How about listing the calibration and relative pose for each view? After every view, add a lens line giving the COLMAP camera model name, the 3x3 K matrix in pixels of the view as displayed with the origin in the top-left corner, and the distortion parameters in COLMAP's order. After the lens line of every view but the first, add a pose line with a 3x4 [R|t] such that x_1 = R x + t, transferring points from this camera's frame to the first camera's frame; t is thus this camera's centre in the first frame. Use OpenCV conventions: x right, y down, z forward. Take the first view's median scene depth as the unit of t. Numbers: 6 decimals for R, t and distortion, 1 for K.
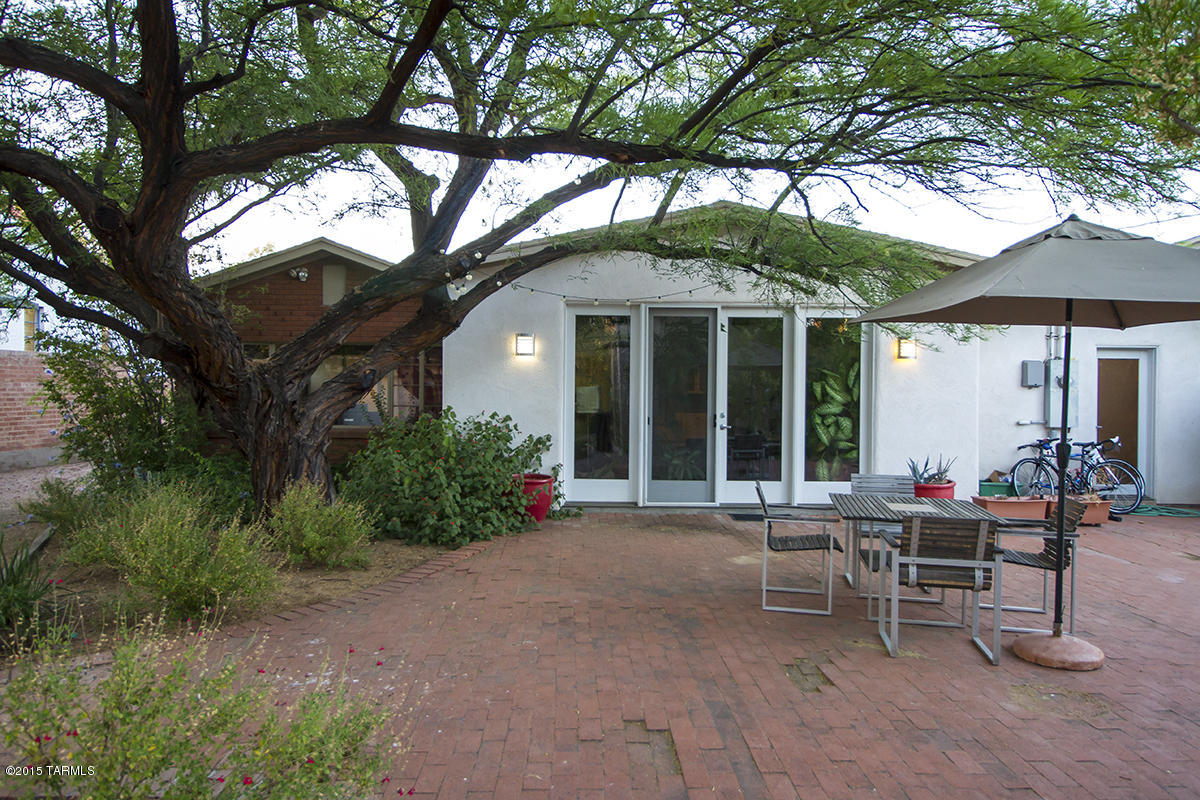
lens RADIAL K [[758.4, 0, 600.0], [0, 758.4, 400.0], [0, 0, 1]] dist [-0.055027, -0.000430]
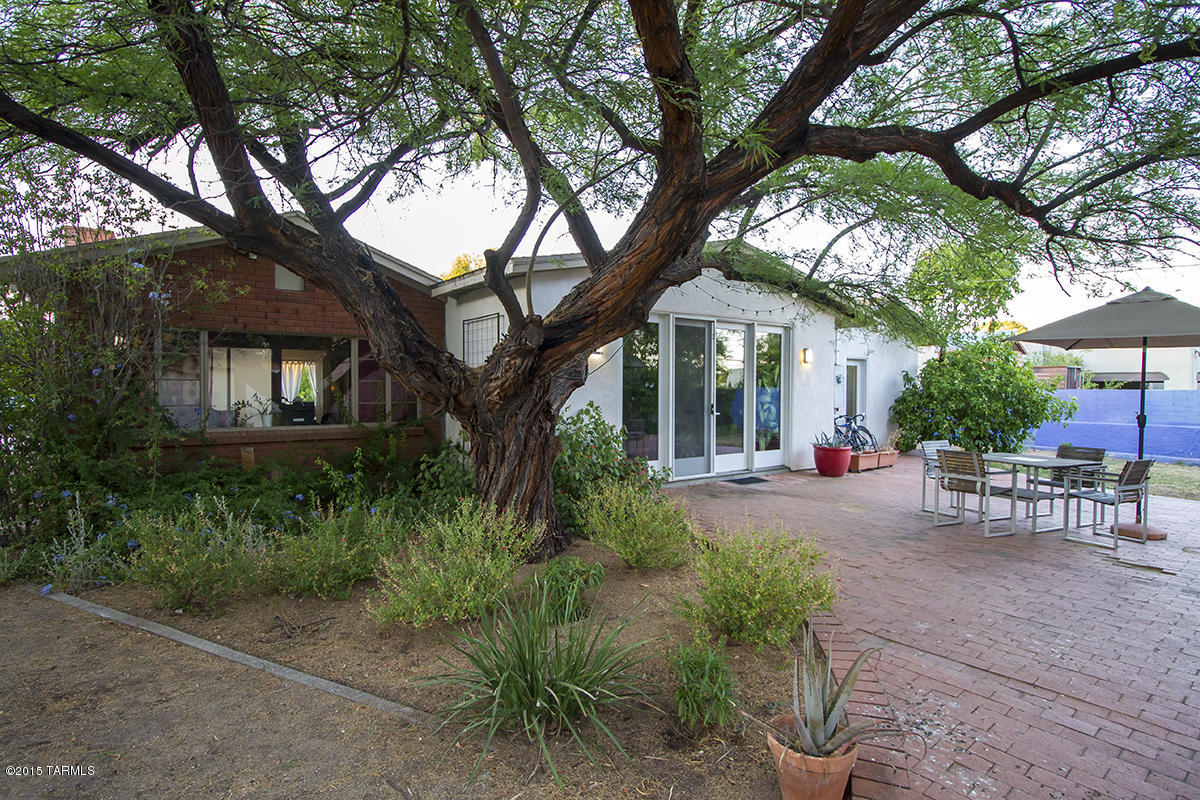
lens RADIAL K [[592.4, 0, 604.0], [0, 592.4, 397.6], [0, 0, 1]] dist [-0.000699, -0.011580]
pose [[0.798800, -0.014228, 0.601428, -0.597045], [0.010531, 0.999898, 0.009666, -0.003548], [-0.601504, -0.001388, 0.798869, 0.309170]]
